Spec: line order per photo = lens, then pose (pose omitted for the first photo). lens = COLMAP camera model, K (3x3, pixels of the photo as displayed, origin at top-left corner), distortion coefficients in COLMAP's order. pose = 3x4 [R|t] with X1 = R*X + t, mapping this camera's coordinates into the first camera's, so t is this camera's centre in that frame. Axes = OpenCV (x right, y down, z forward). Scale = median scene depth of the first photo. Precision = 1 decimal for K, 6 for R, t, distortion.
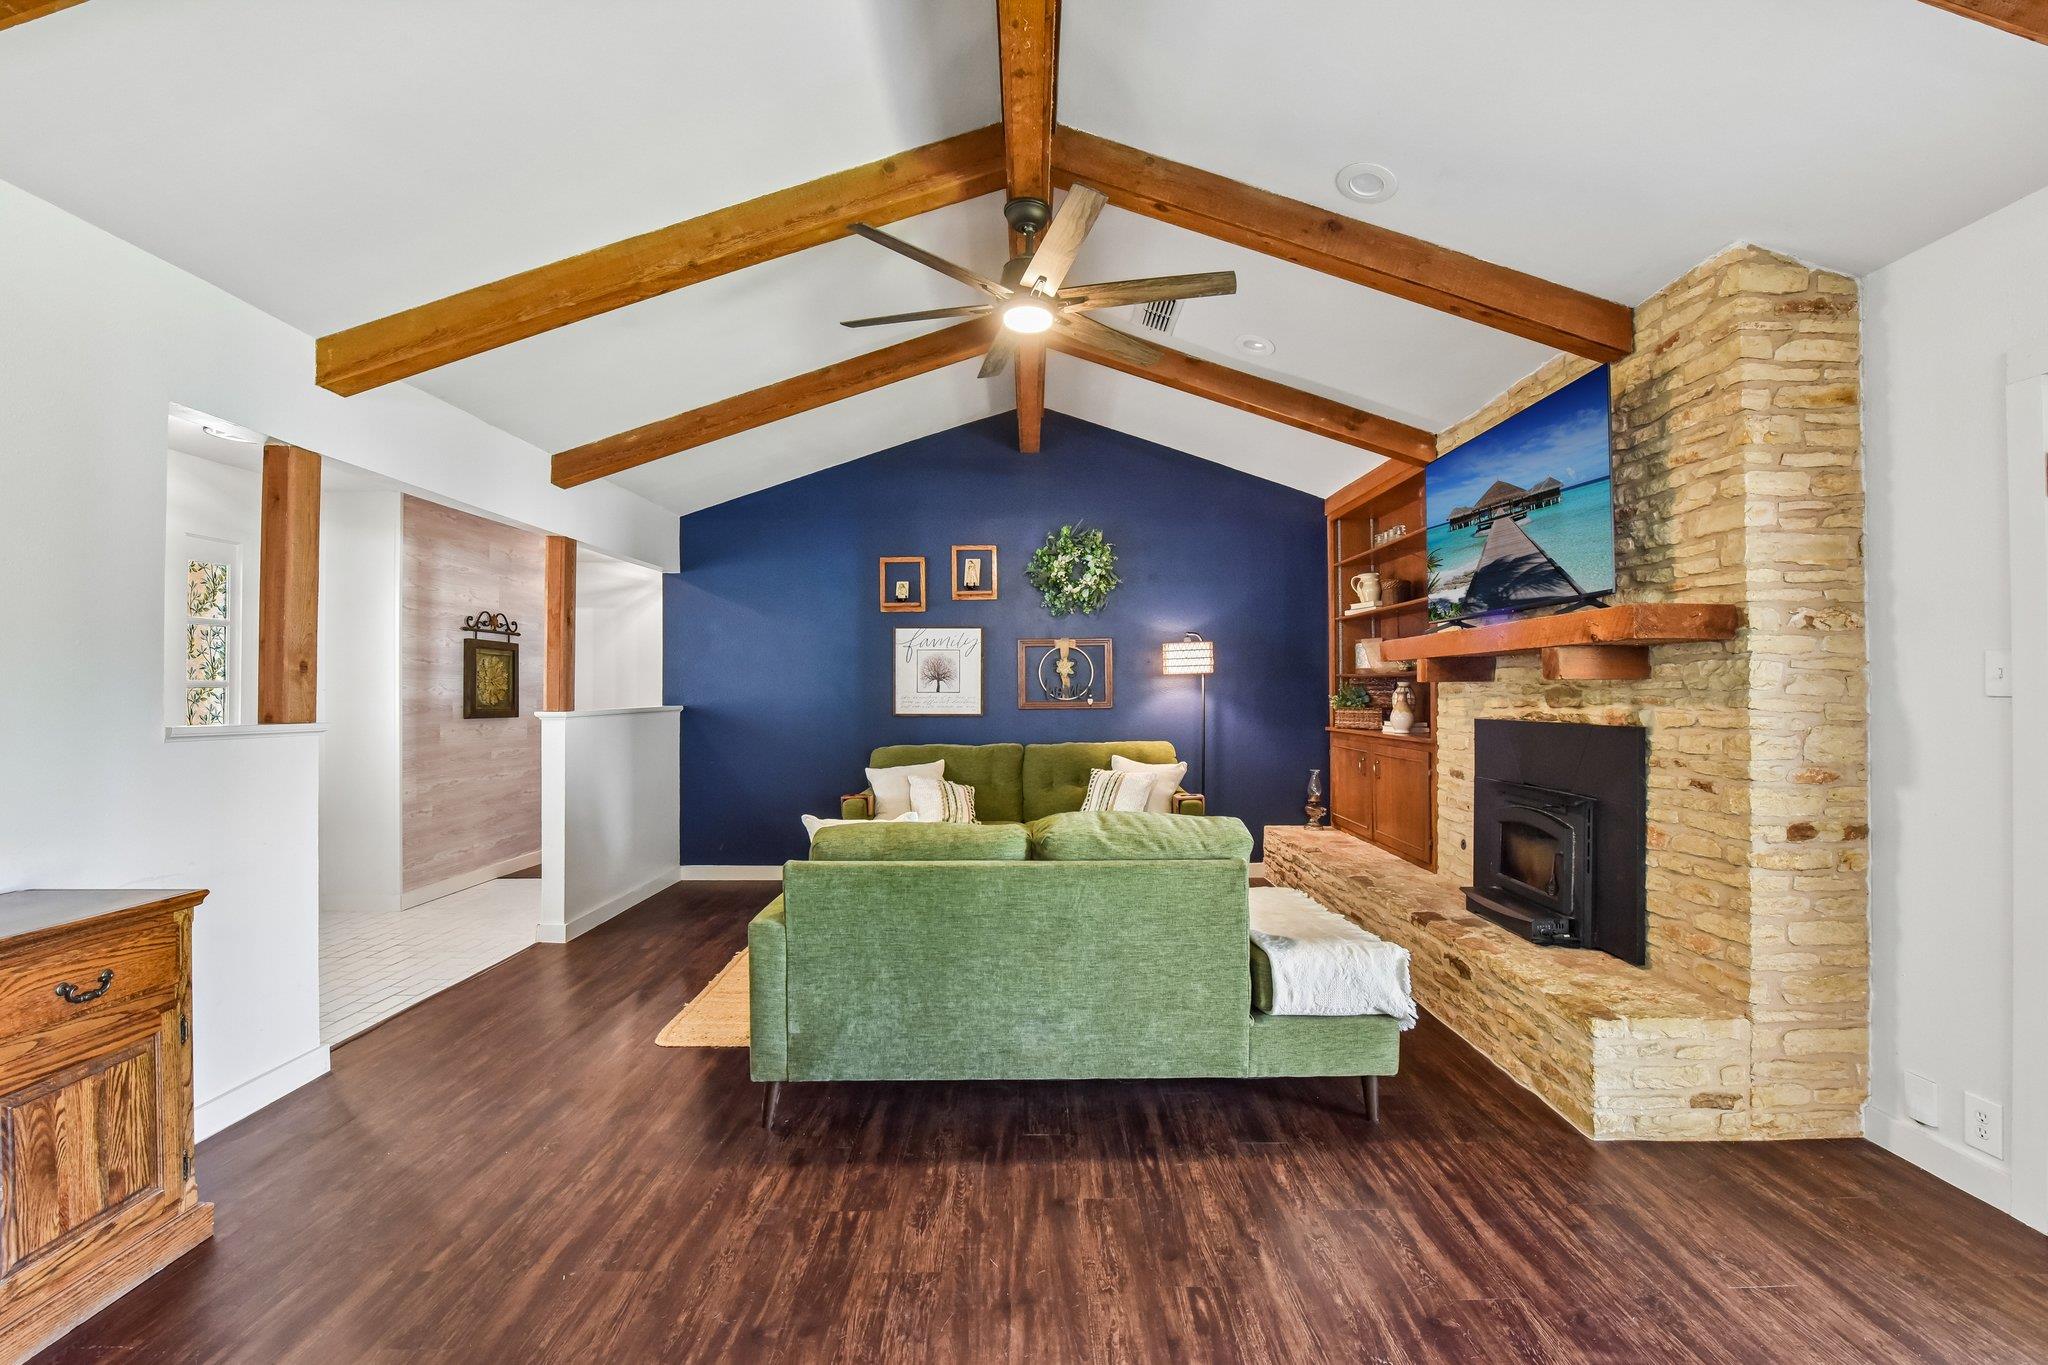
lens RADIAL K [[867.8, 0, 1025.8], [0, 867.8, 678.7], [0, 0, 1]] dist [-0.001358, -0.007520]
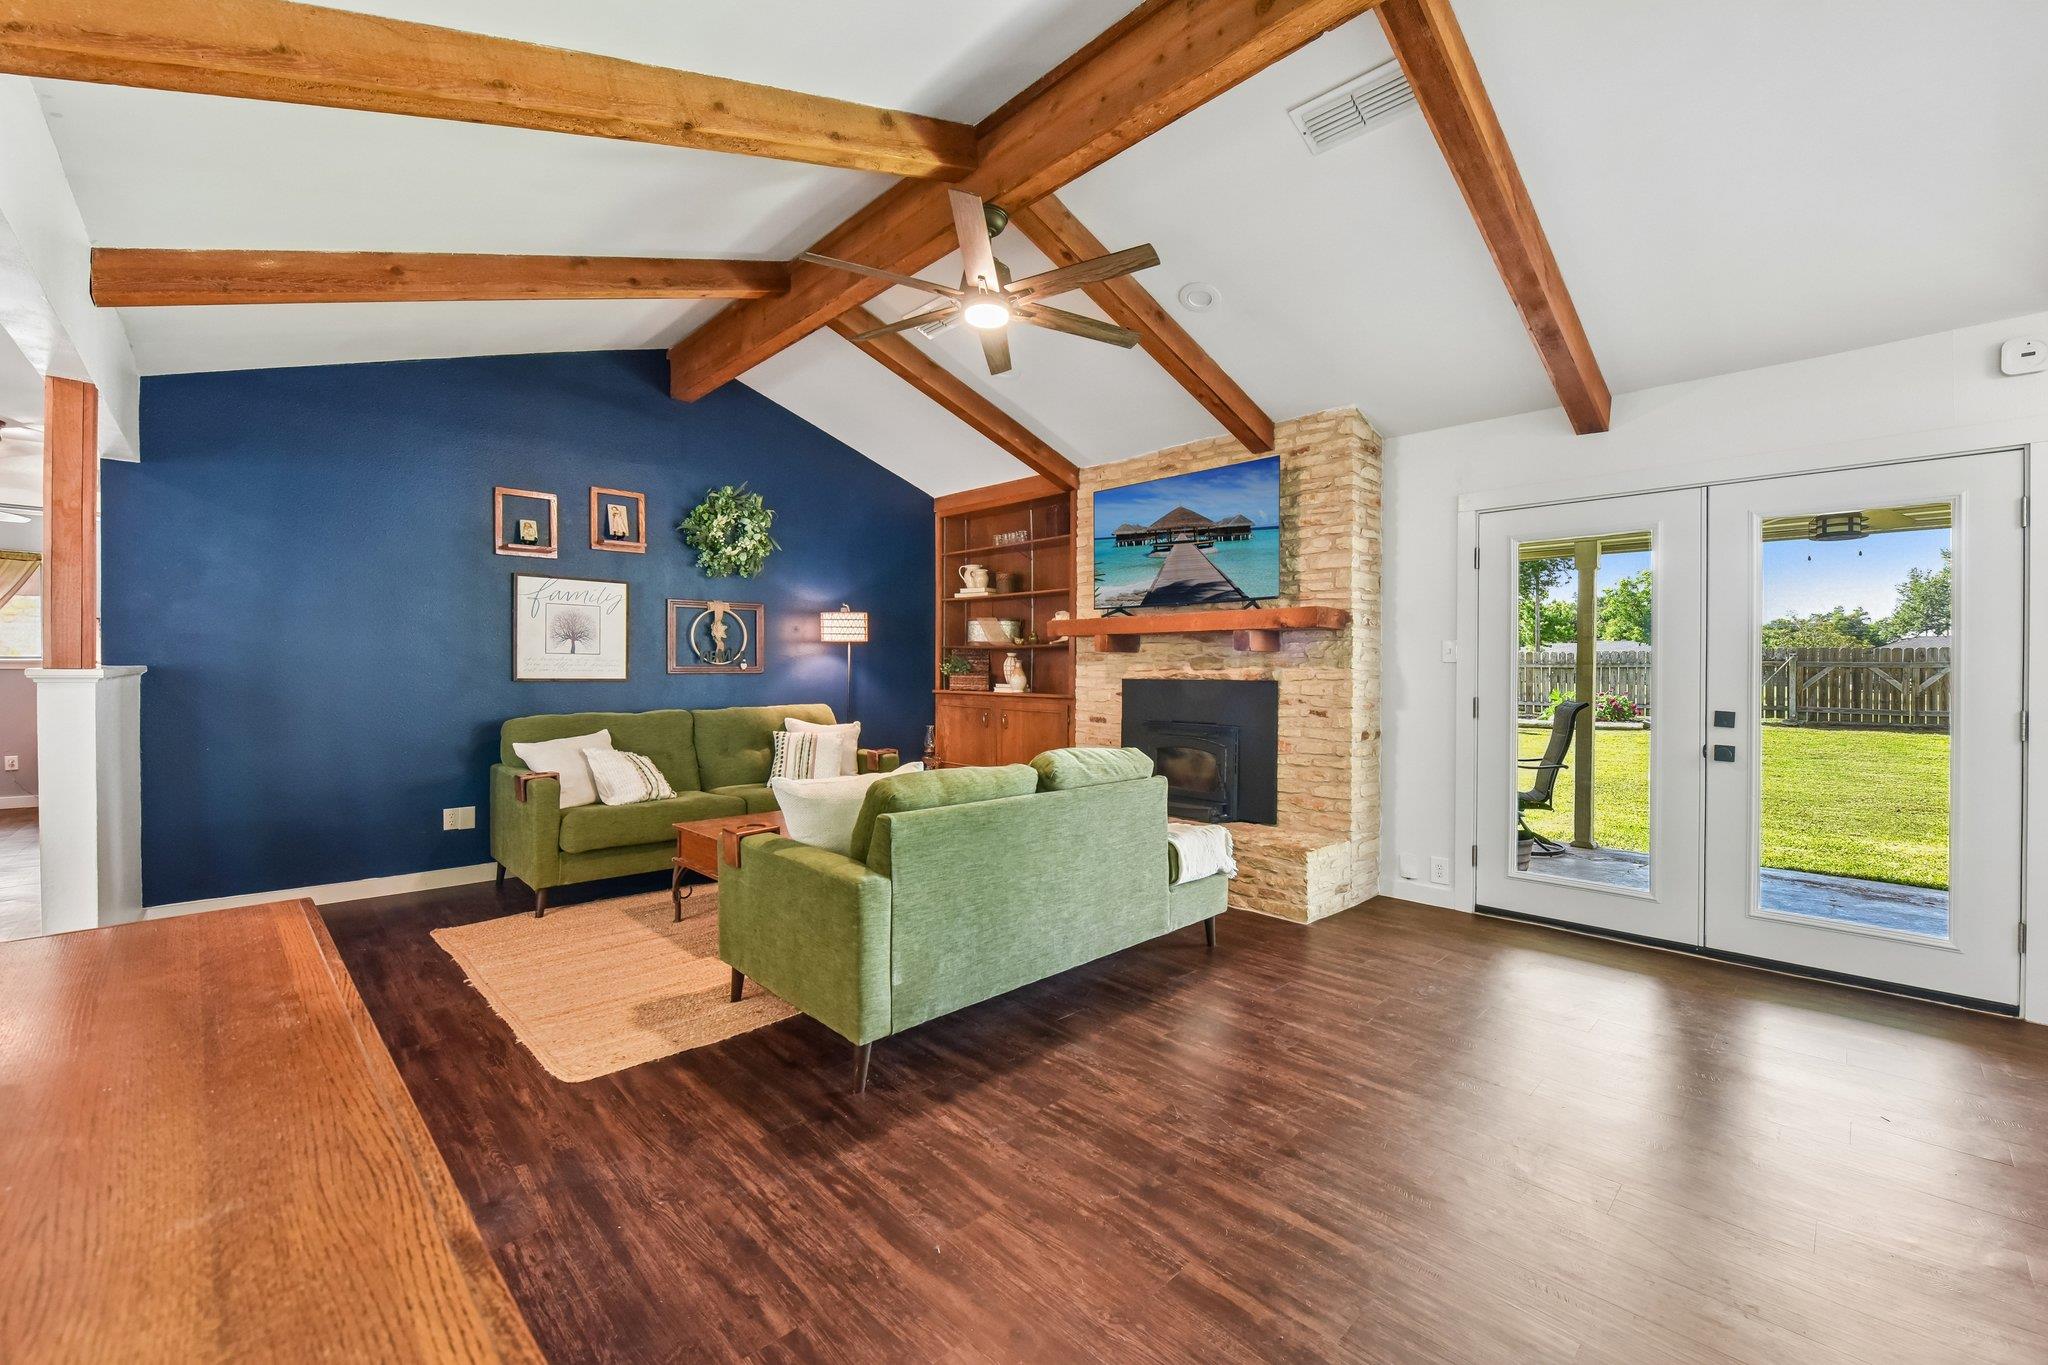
lens RADIAL K [[820.1, 0, 1026.5], [0, 820.1, 675.9], [0, 0, 1]] dist [0.001334, -0.005833]
pose [[0.724519, 0.003775, 0.689245, -0.723474], [-0.021220, 0.999633, 0.016831, 0.031132], [-0.688928, -0.026820, 0.724333, 0.200105]]
